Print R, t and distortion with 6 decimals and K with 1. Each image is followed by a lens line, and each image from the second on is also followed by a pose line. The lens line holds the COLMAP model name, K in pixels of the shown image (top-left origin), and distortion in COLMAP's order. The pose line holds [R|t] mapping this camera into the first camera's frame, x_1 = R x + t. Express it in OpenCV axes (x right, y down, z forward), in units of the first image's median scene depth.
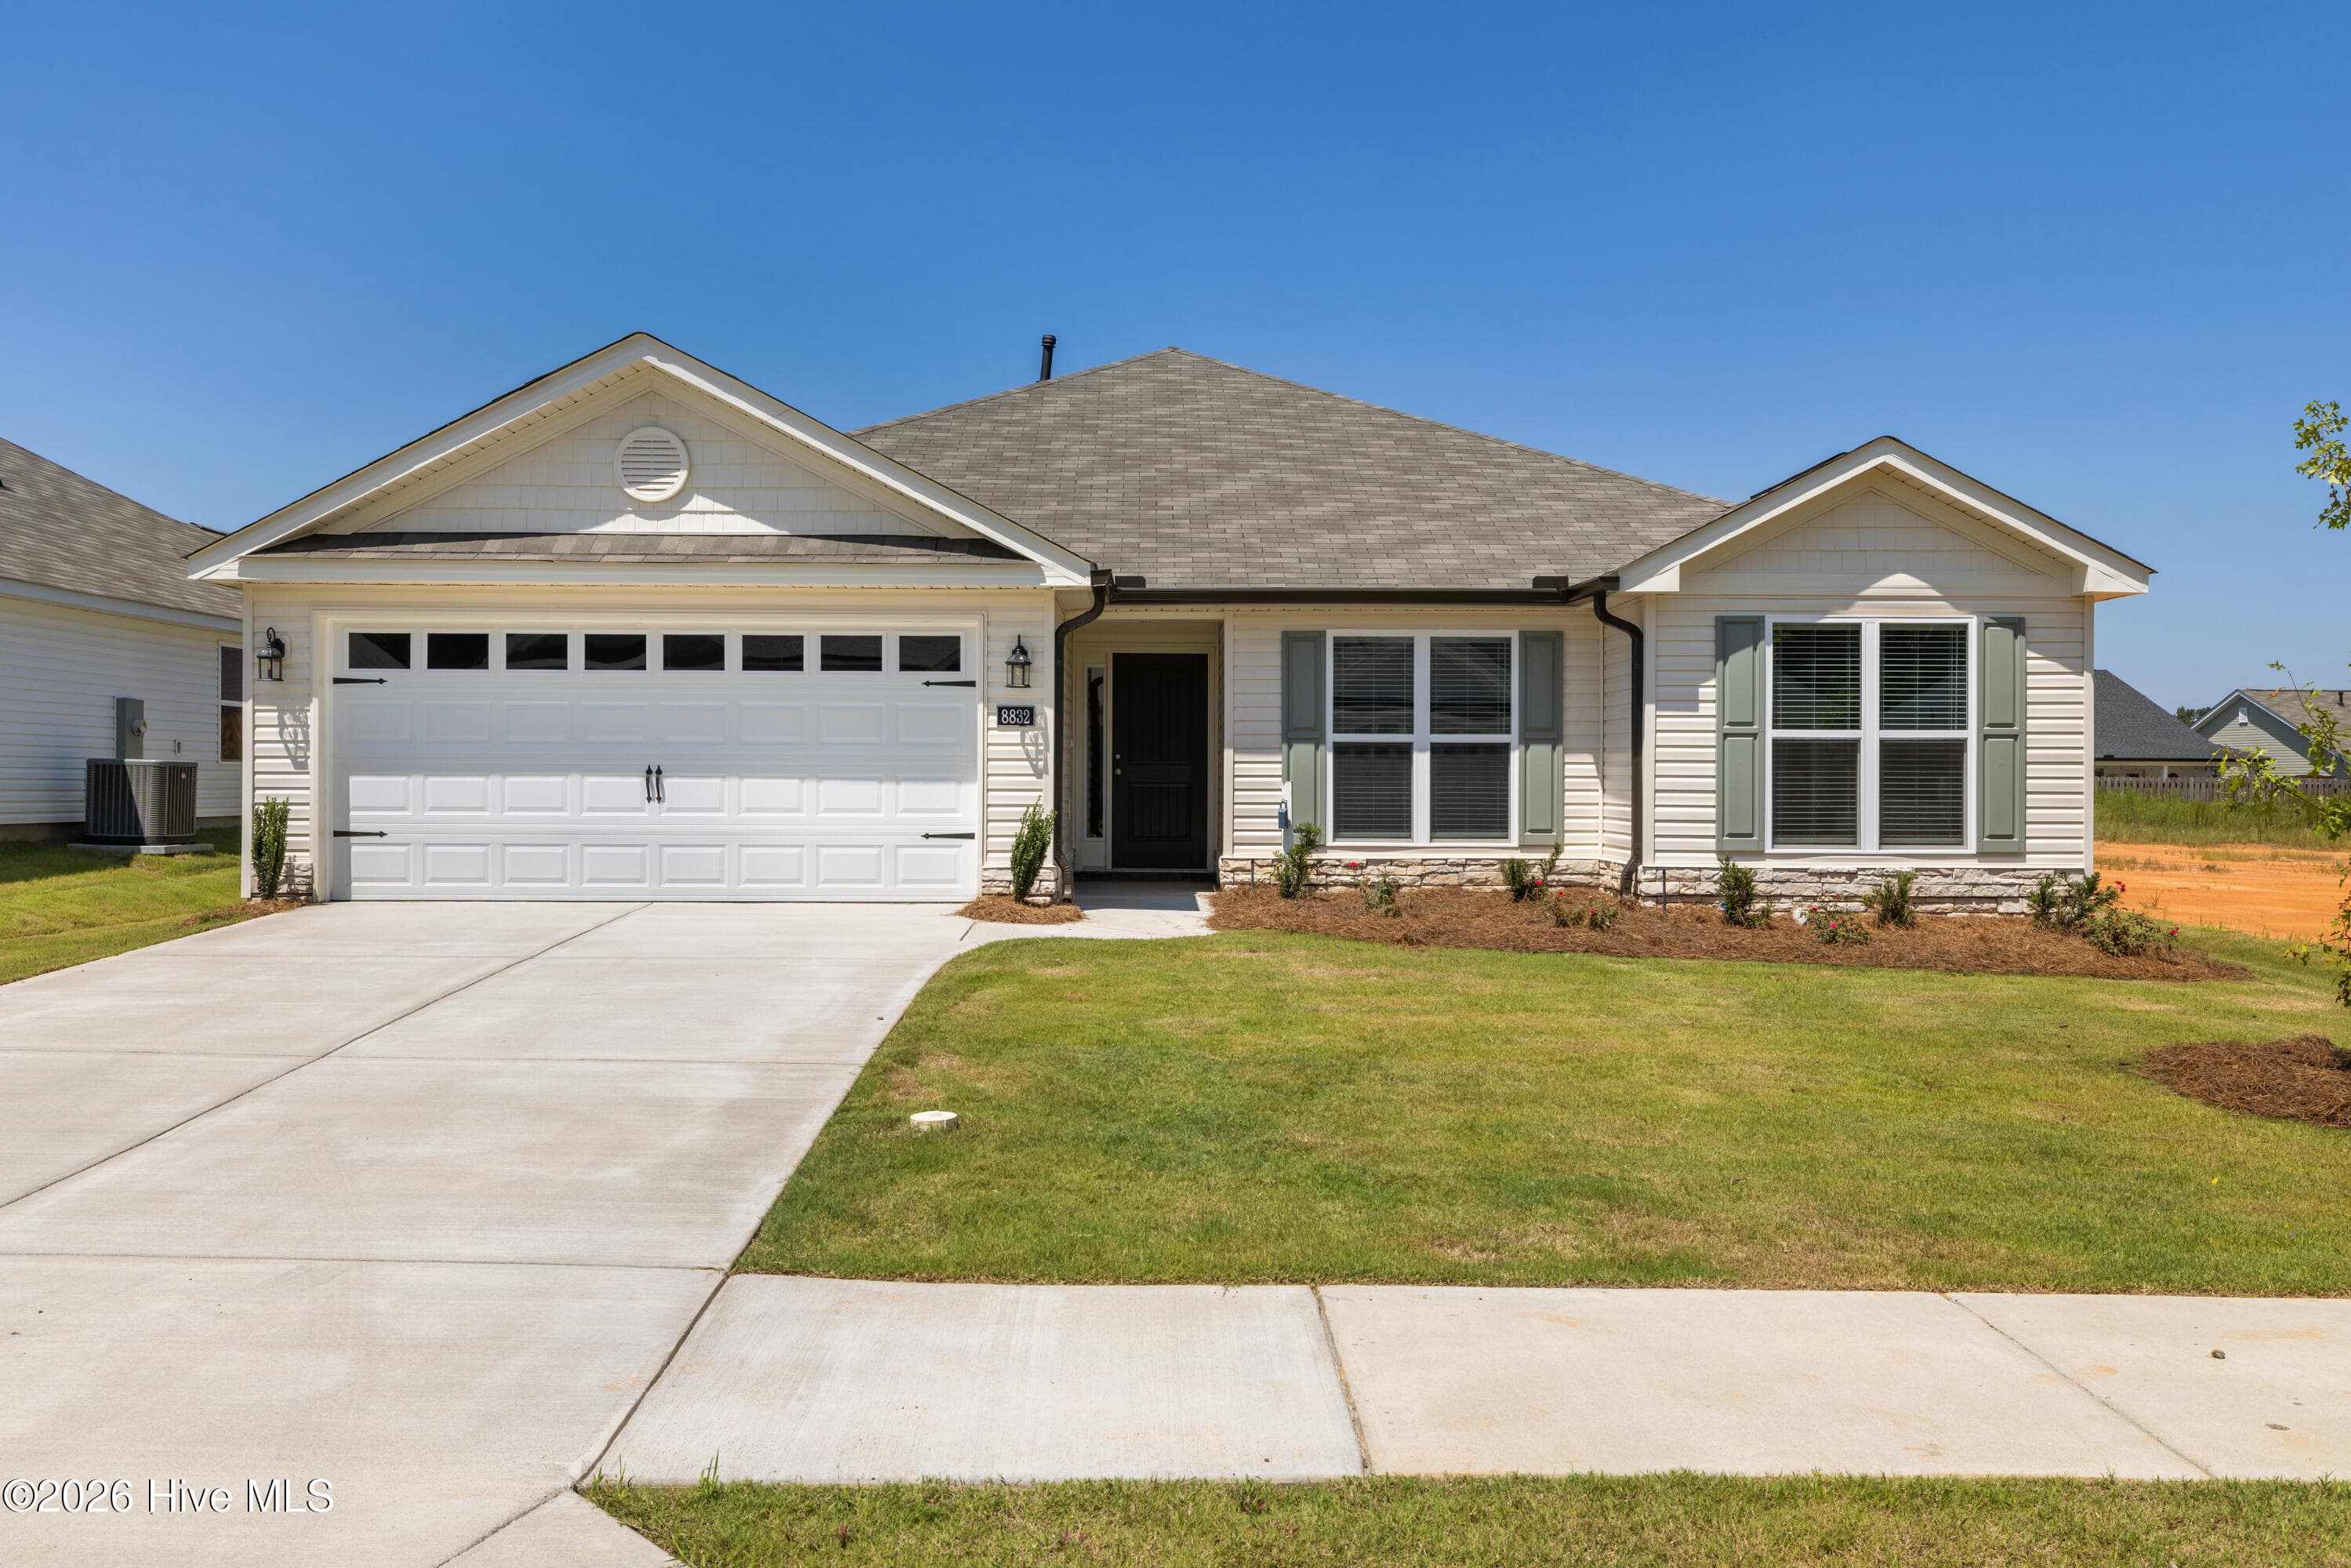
lens RADIAL K [[1910.2, 0, 1170.9], [0, 1910.2, 783.7], [0, 0, 1]] dist [-0.000605, -0.007849]
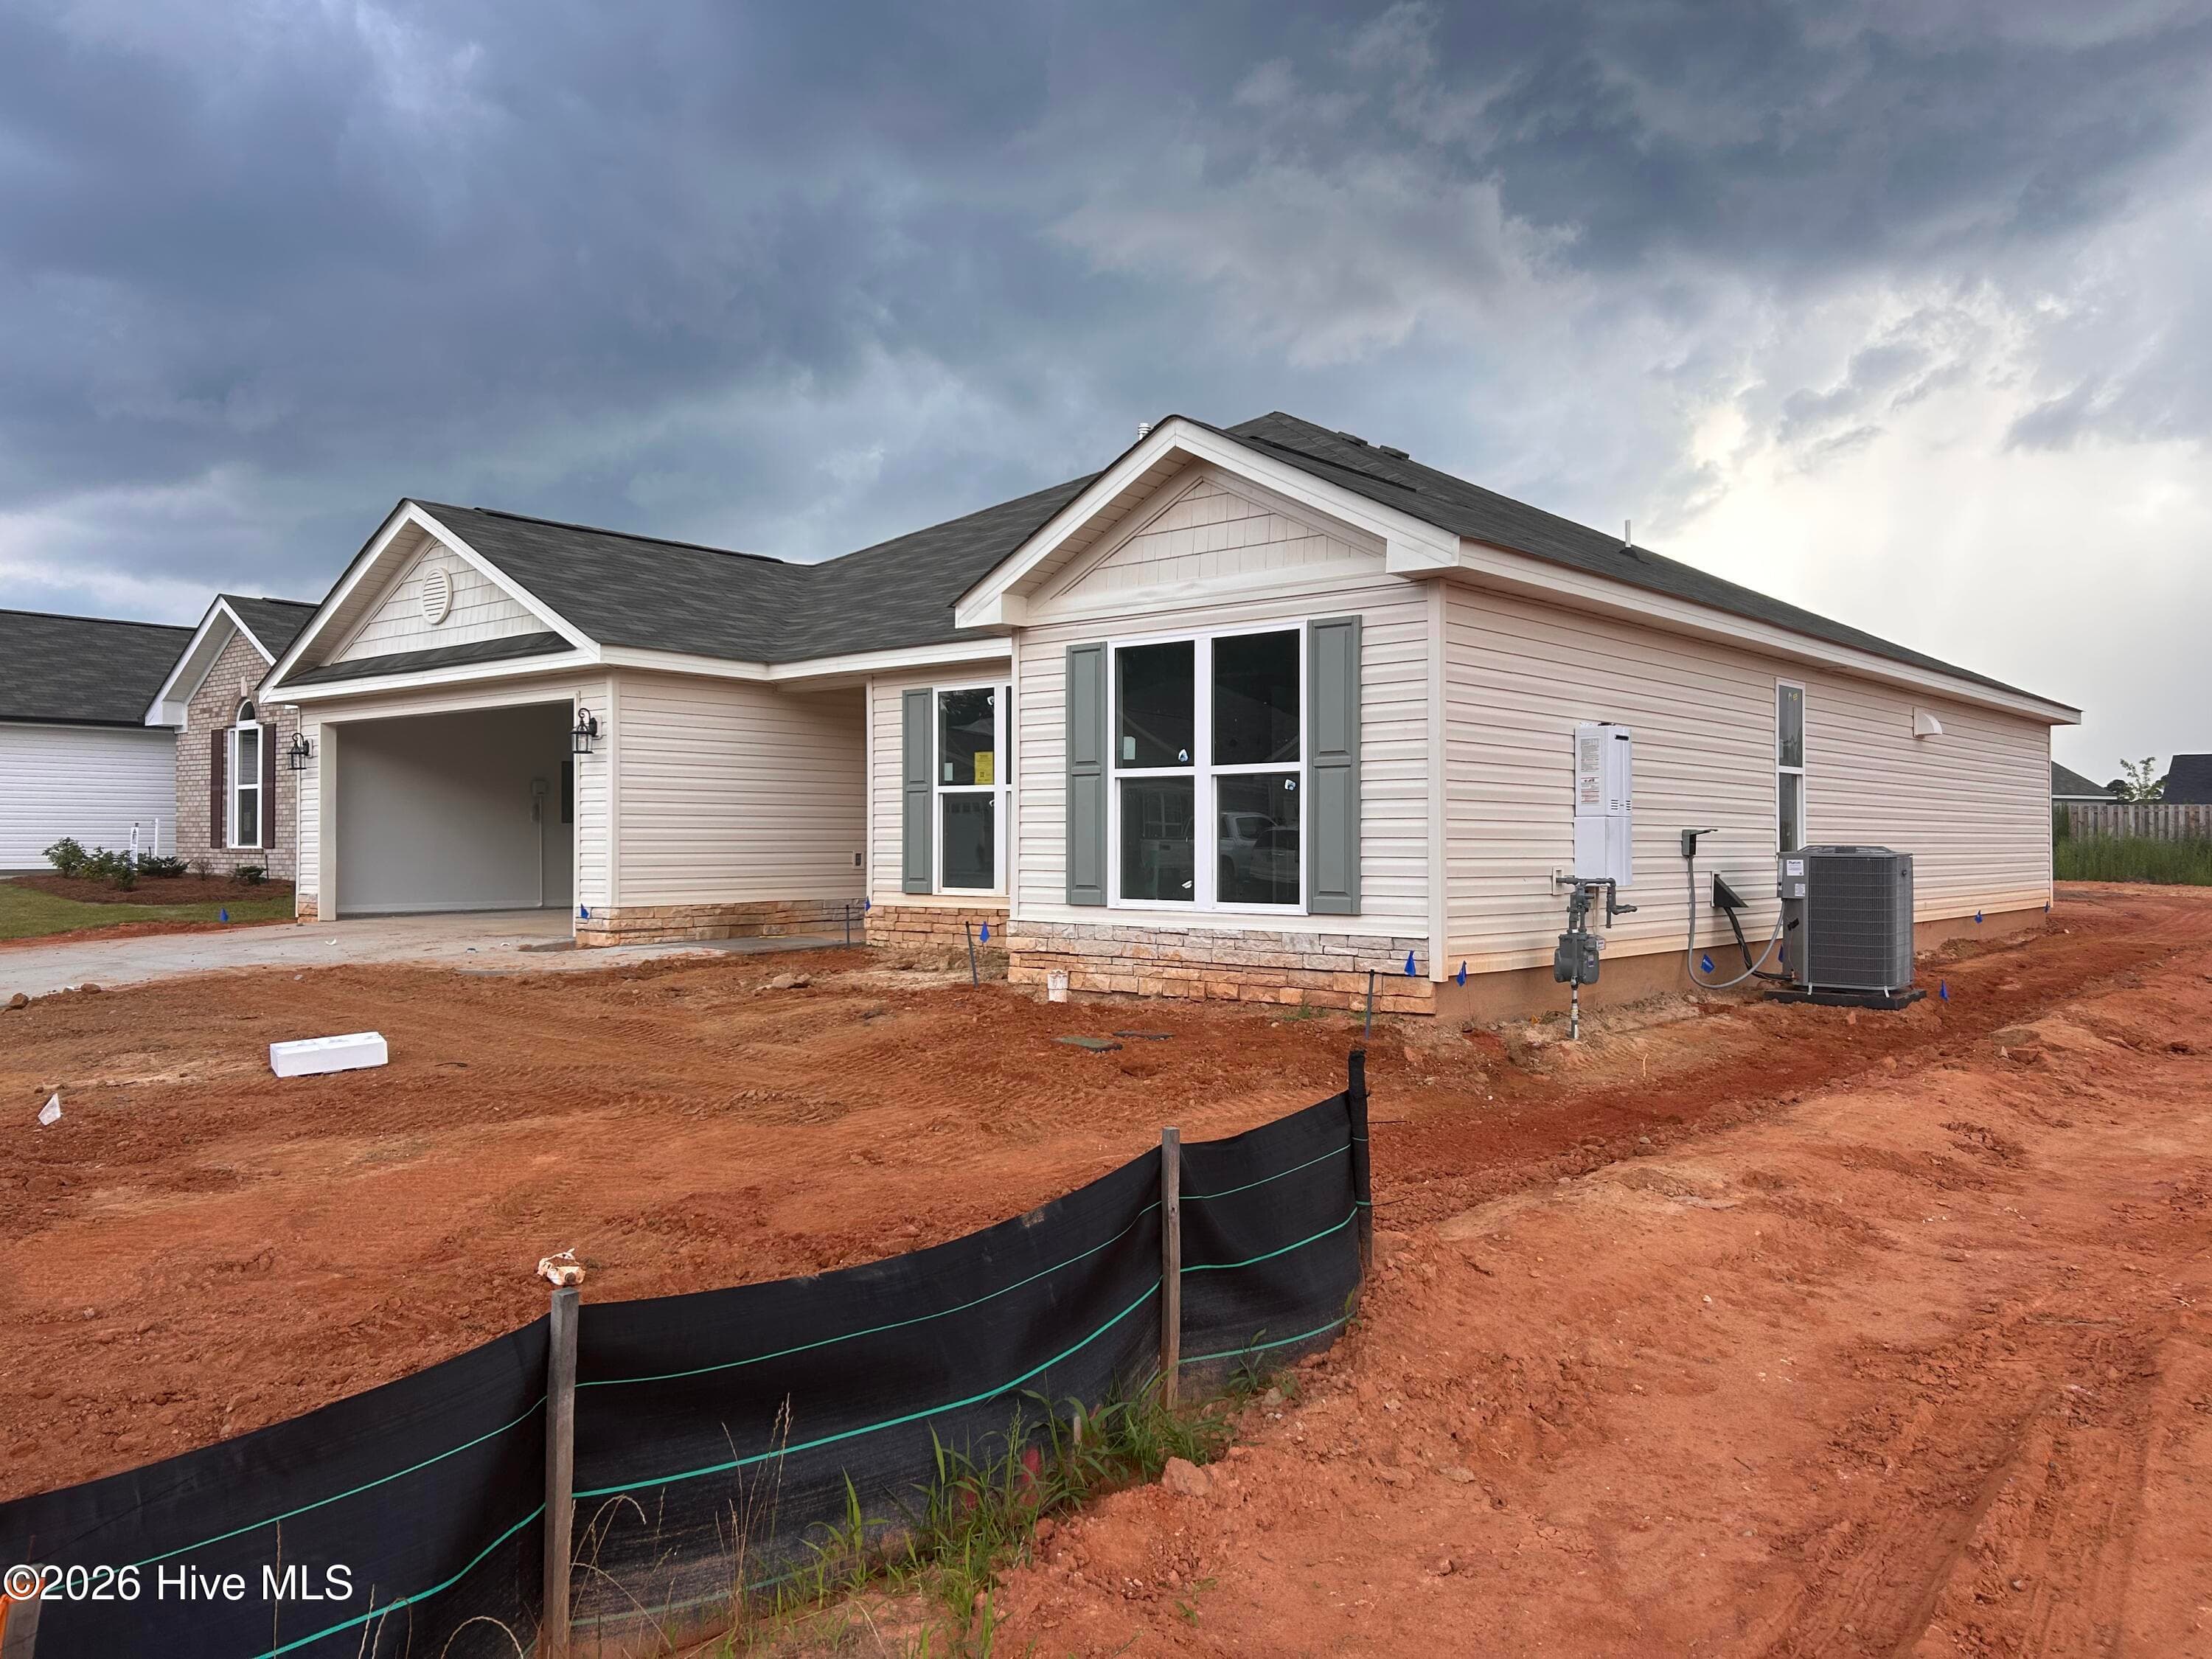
lens RADIAL K [[1679.8, 0, 1108.2], [0, 1679.8, 836.3], [0, 0, 1]] dist [0.069450, -0.102260]
pose [[0.752998, -0.007354, -0.657982, 0.823180], [0.000193, 0.999940, -0.010955, 0.011732], [0.658023, 0.008122, 0.752954, 0.412694]]
